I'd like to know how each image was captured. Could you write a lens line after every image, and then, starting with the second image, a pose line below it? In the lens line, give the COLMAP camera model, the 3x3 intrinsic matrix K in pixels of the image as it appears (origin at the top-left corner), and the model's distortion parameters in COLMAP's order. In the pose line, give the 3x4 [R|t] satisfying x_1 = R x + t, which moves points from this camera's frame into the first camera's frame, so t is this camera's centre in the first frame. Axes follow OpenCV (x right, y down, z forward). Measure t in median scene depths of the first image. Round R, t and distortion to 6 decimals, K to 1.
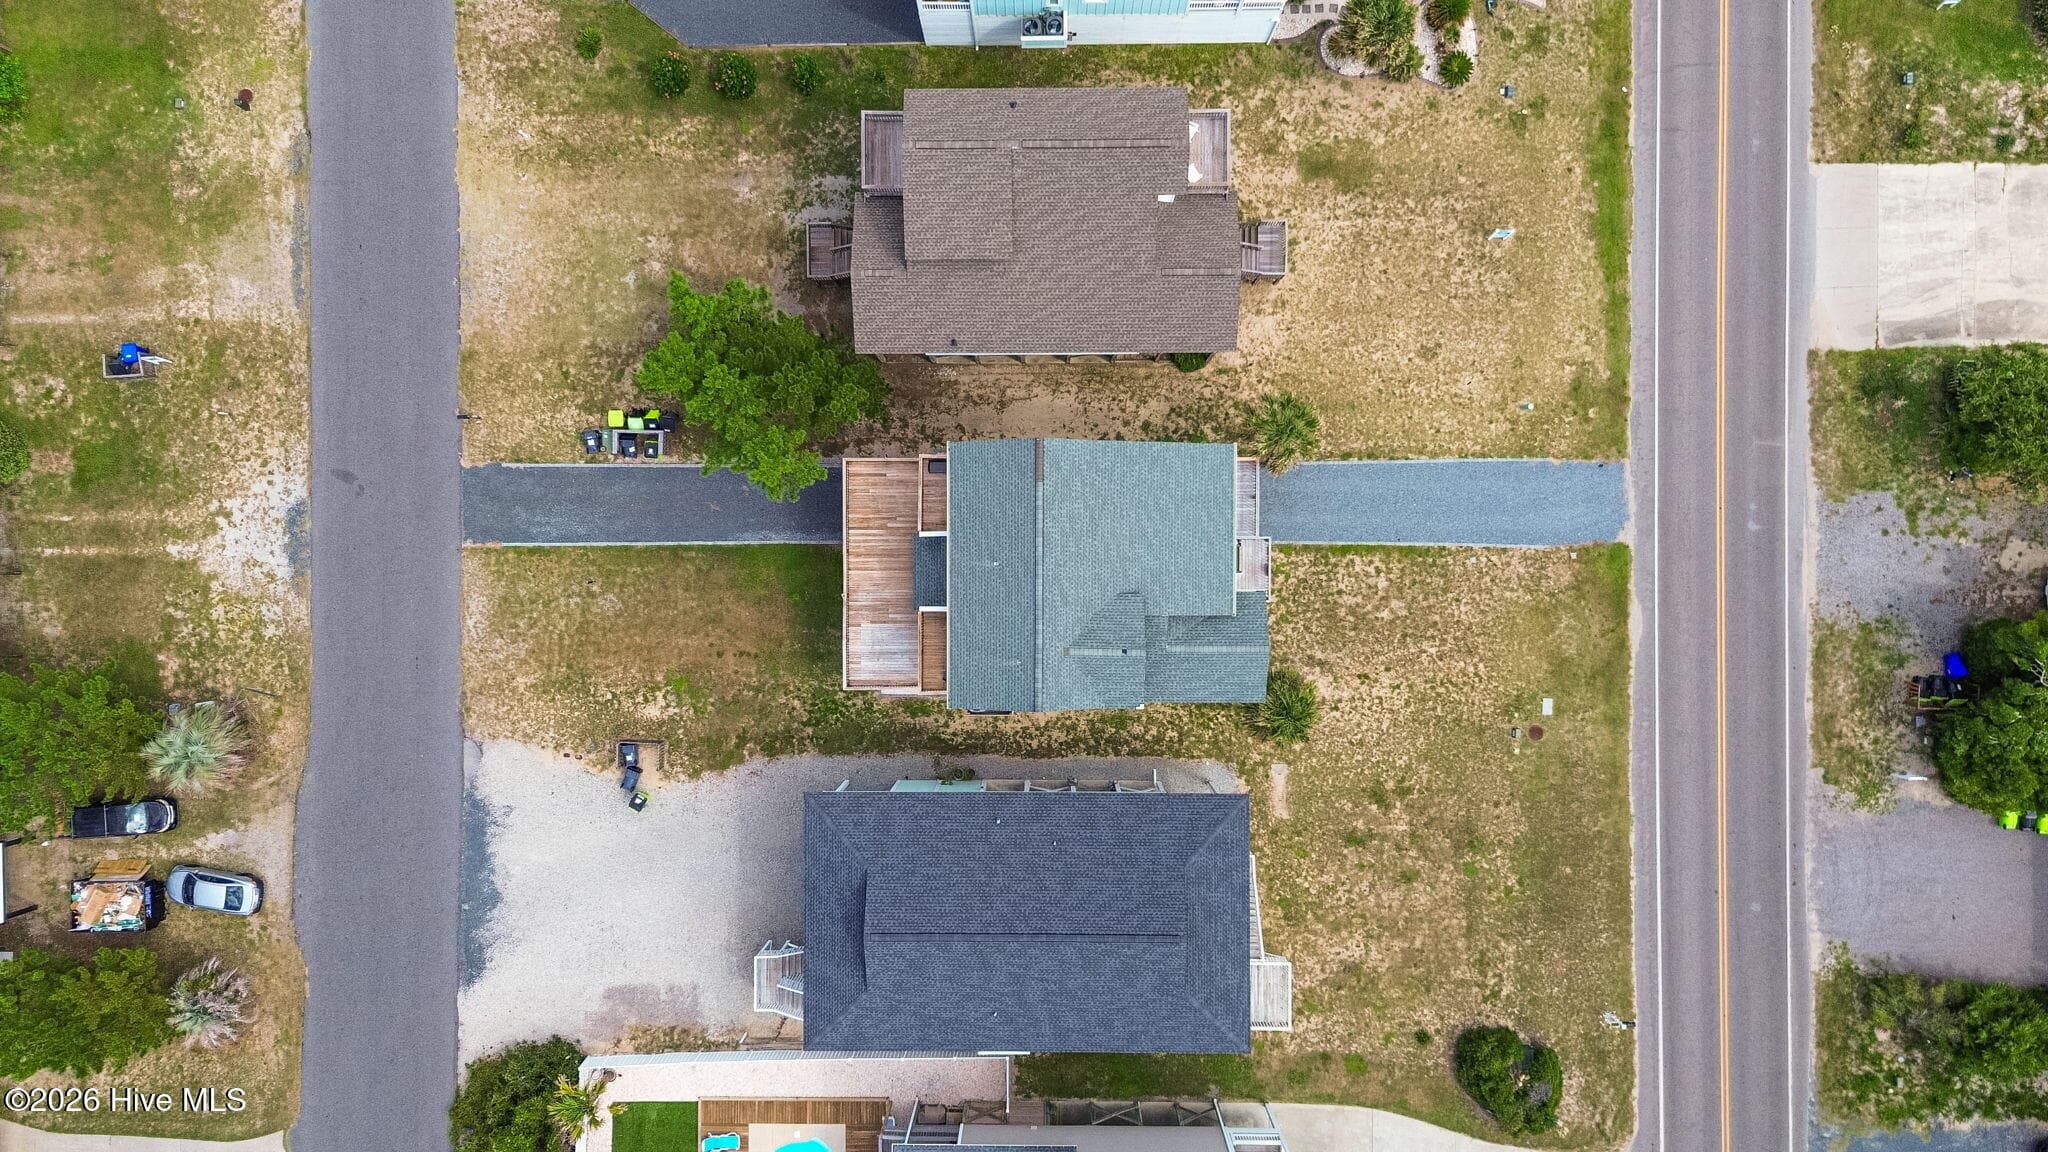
lens RADIAL K [[1457.1, 0, 1022.1], [0, 1457.1, 575.5], [0, 0, 1]] dist [0.043320, -0.019575]
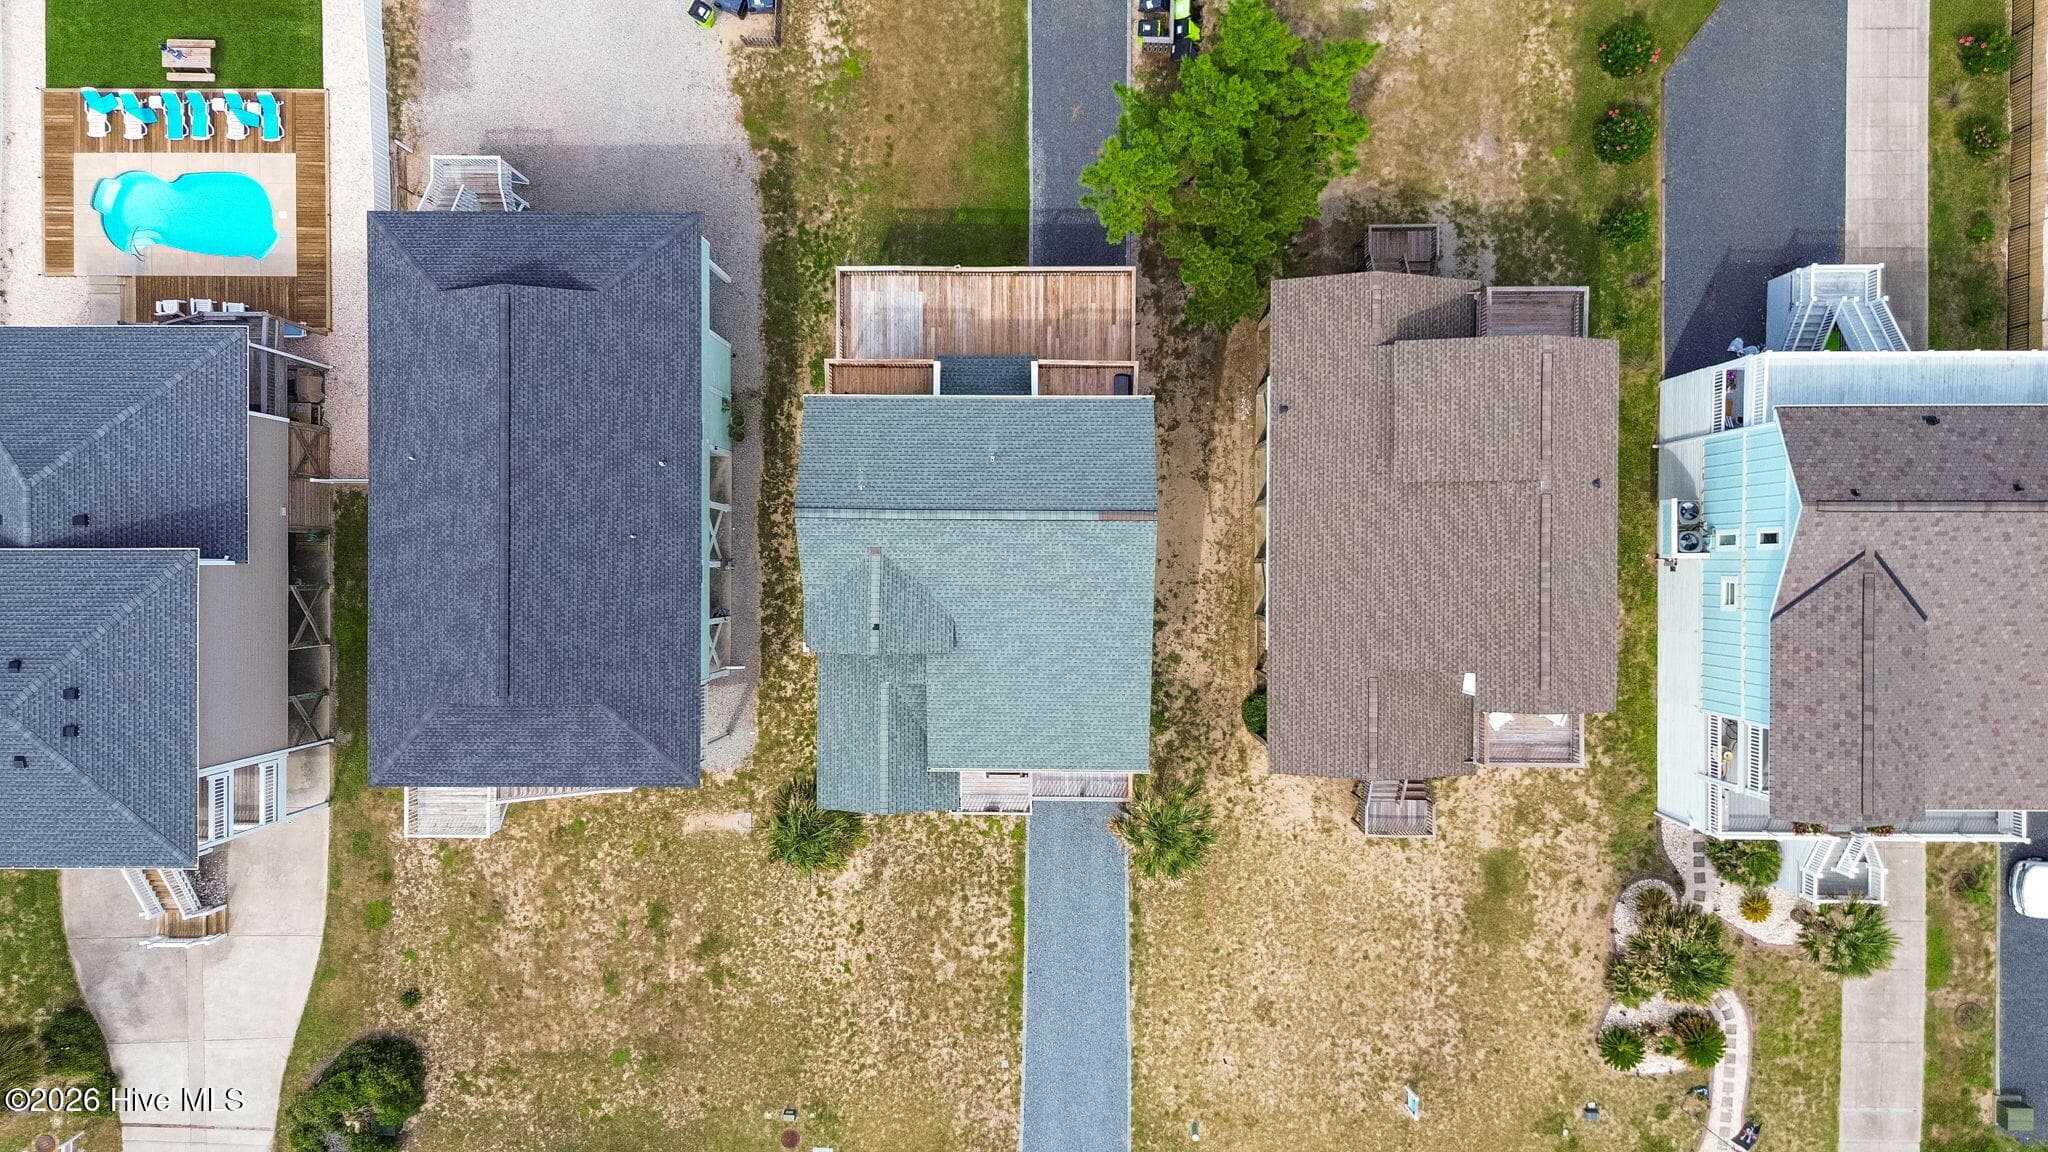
lens RADIAL K [[1457.1, 0, 1021.6], [0, 1457.1, 587.9], [0, 0, 1]] dist [0.043320, -0.019575]
pose [[-0.003631, 0.999539, 0.030151, 0.022978], [-0.999950, -0.003909, 0.009158, -0.026098], [0.009272, -0.030117, 0.999503, 0.204908]]
